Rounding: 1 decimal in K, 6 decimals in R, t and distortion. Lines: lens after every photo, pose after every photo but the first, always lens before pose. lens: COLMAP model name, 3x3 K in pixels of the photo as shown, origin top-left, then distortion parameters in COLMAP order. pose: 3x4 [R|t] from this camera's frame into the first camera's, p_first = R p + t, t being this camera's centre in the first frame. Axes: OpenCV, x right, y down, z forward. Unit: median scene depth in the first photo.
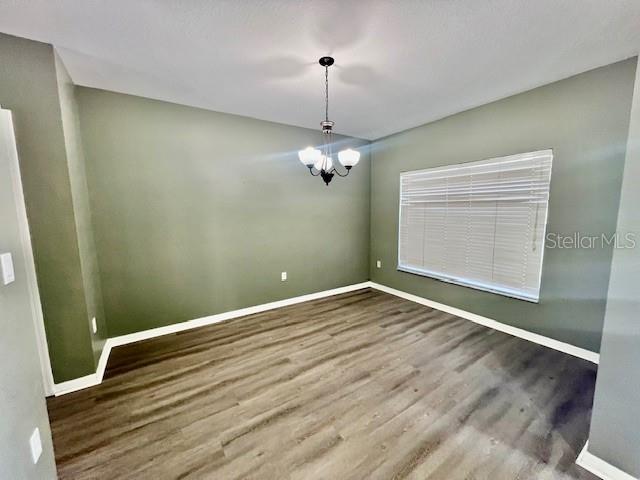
lens RADIAL K [[253.1, 0, 320.6], [0, 253.1, 241.1], [0, 0, 1]] dist [0.000975, 0.000006]
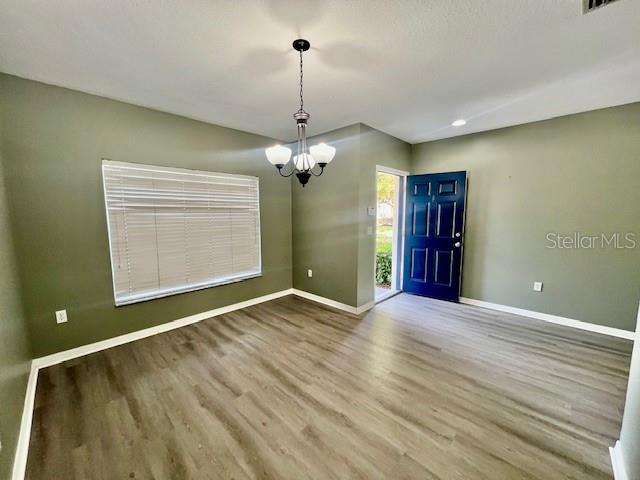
lens RADIAL K [[255.4, 0, 320.9], [0, 255.4, 240.5], [0, 0, 1]] dist [-0.000745, -0.000158]
pose [[-0.214933, -0.094004, 0.972094, -0.729780], [0.128292, 0.984014, 0.123522, -0.116247], [-0.968166, 0.151260, -0.199438, 0.969741]]
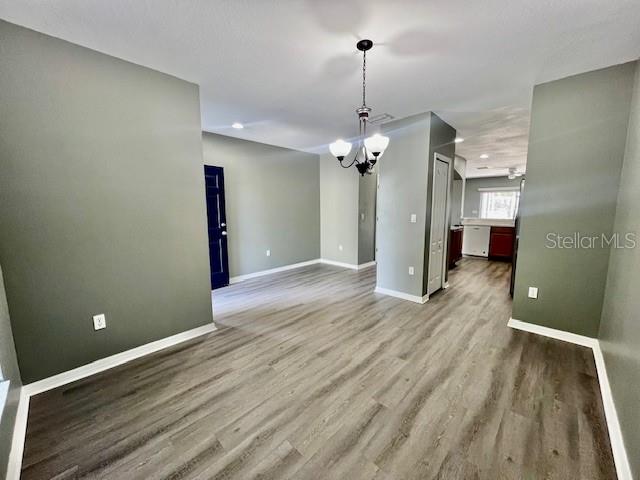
lens RADIAL K [[255.4, 0, 320.9], [0, 255.4, 240.5], [0, 0, 1]] dist [-0.000745, -0.000158]
pose [[-0.974069, 0.045983, -0.221530, 0.344677], [-0.012105, 0.967135, 0.253976, -0.193052], [0.225928, 0.250072, -0.941499, 1.640412]]
